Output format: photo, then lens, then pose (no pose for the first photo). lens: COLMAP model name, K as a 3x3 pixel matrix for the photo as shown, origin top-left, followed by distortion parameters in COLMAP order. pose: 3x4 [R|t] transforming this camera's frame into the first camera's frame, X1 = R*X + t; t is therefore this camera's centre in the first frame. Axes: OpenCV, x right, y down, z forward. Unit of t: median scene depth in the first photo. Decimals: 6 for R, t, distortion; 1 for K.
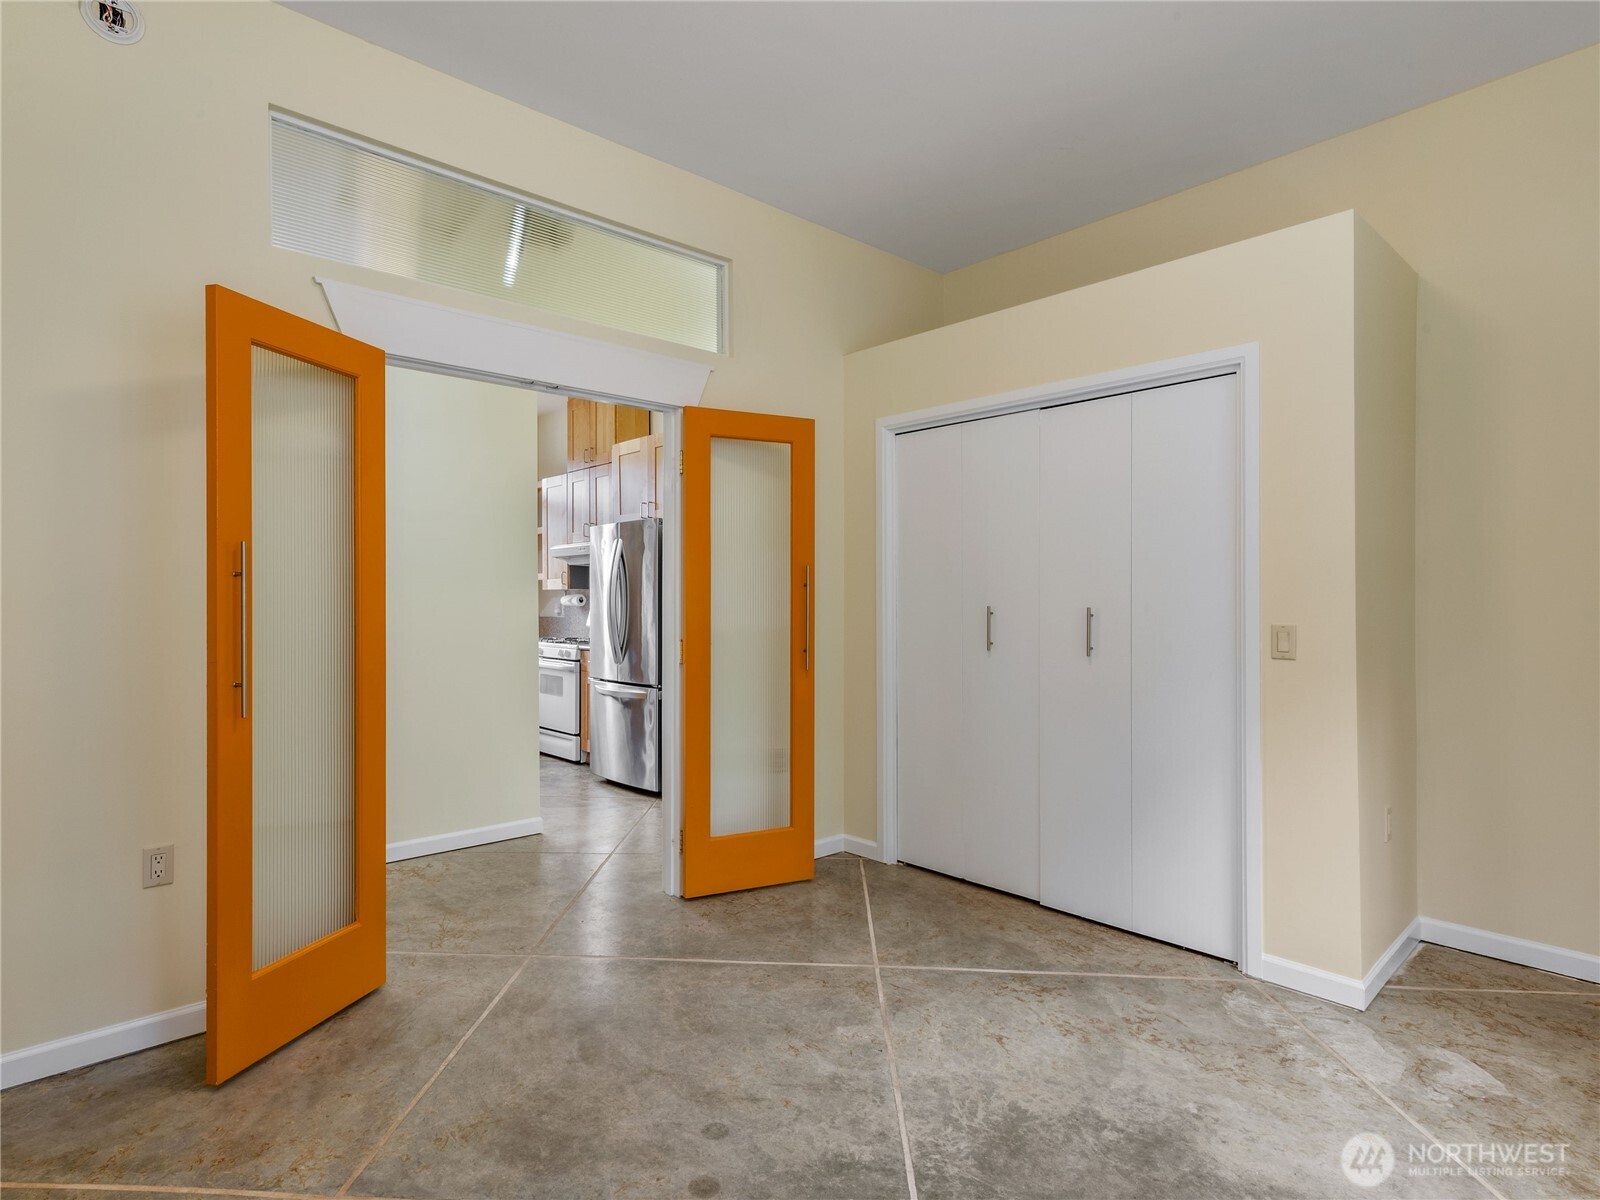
lens RADIAL K [[879.5, 0, 797.6], [0, 879.5, 596.8], [0, 0, 1]] dist [0.006833, 0.001371]
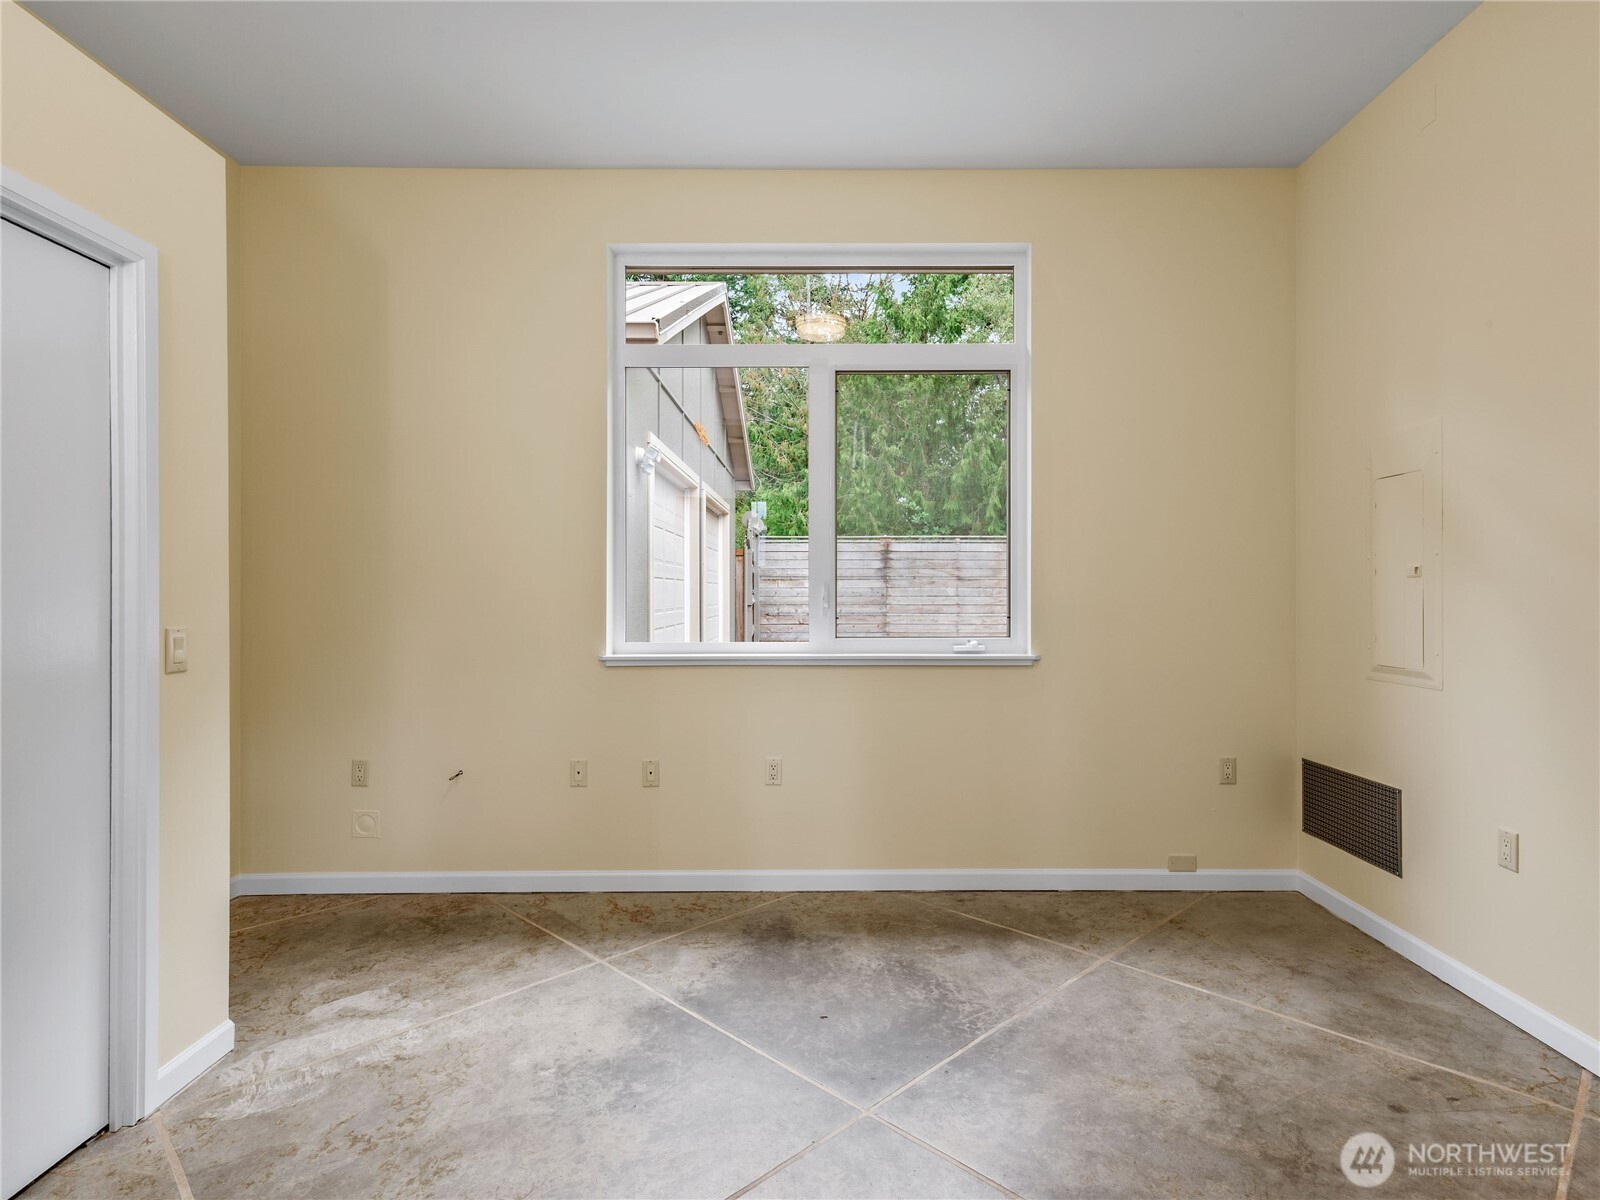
lens RADIAL K [[879.5, 0, 800.2], [0, 879.5, 594.4], [0, 0, 1]] dist [0.006833, 0.001371]
pose [[-0.719277, 0.000861, 0.694723, -0.443639], [0.002161, 0.999997, 0.000998, 0.002325], [-0.694720, 0.002219, -0.719277, 1.347832]]
